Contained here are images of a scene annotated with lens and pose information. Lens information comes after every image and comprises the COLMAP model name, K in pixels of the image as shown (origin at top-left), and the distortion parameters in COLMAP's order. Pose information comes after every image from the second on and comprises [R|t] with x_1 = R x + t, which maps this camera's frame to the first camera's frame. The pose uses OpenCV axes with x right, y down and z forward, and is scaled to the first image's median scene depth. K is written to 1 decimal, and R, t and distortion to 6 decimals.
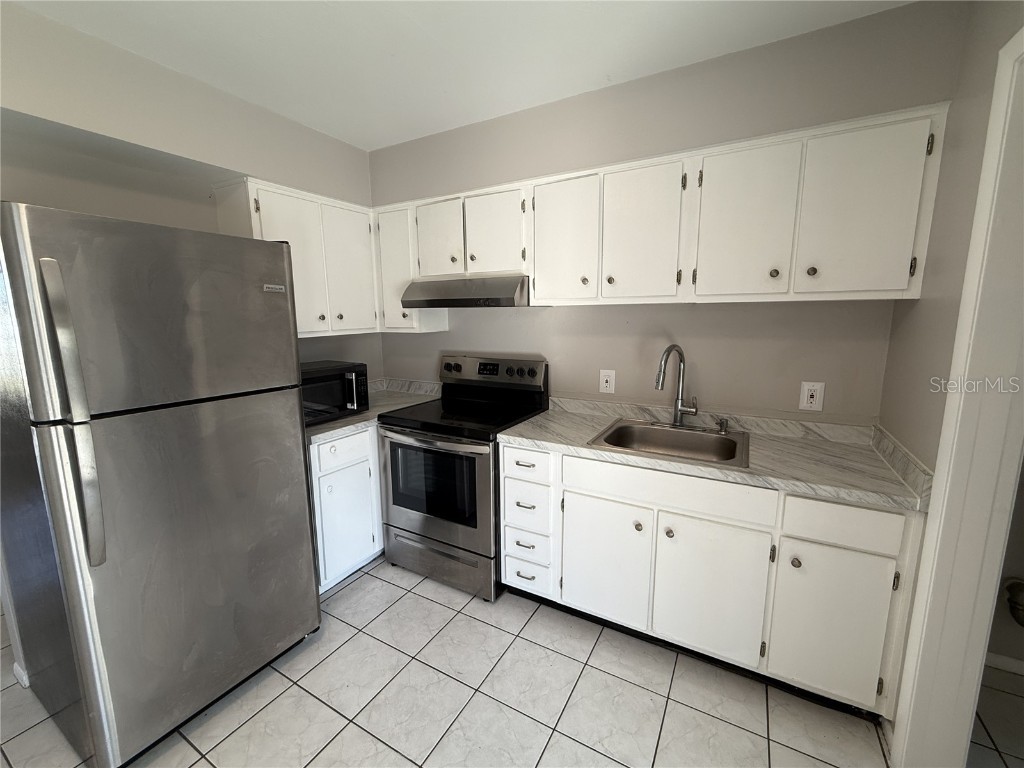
lens RADIAL K [[408.3, 0, 517.1], [0, 408.3, 382.5], [0, 0, 1]] dist [0.000942, -0.000512]
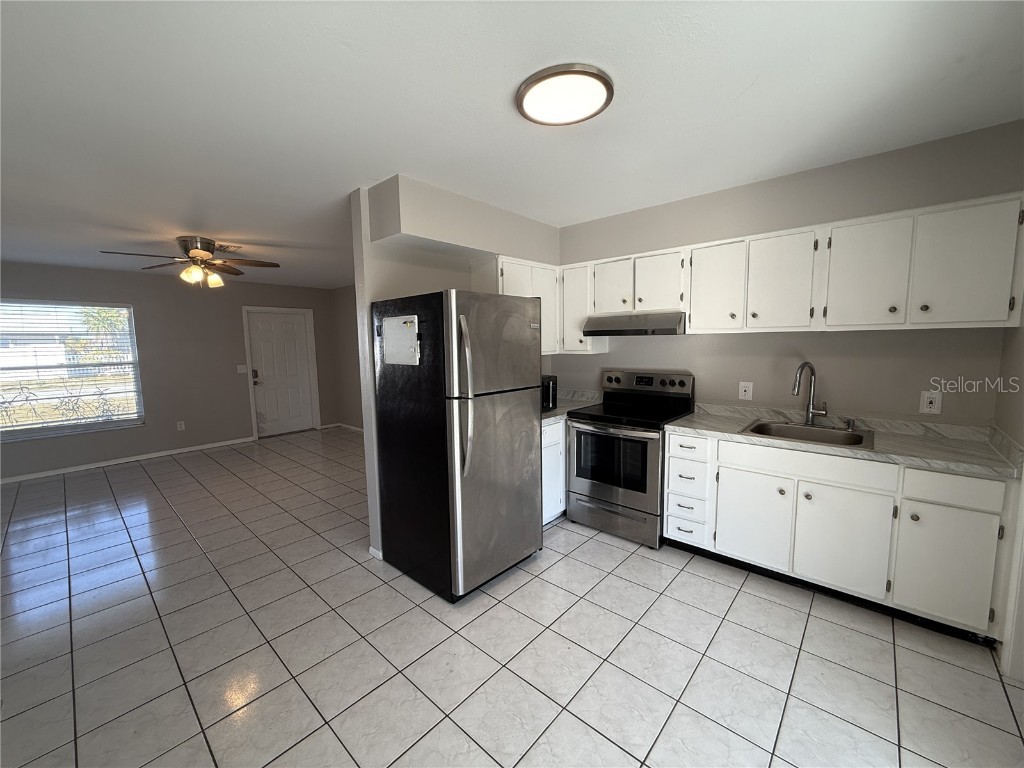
lens RADIAL K [[408.3, 0, 506.9], [0, 408.3, 385.3], [0, 0, 1]] dist [0.000942, -0.000512]
pose [[0.977504, 0.015278, -0.210365, -0.290139], [-0.026322, 0.998412, -0.049802, 0.075577], [0.209270, 0.054219, 0.976354, -0.502475]]
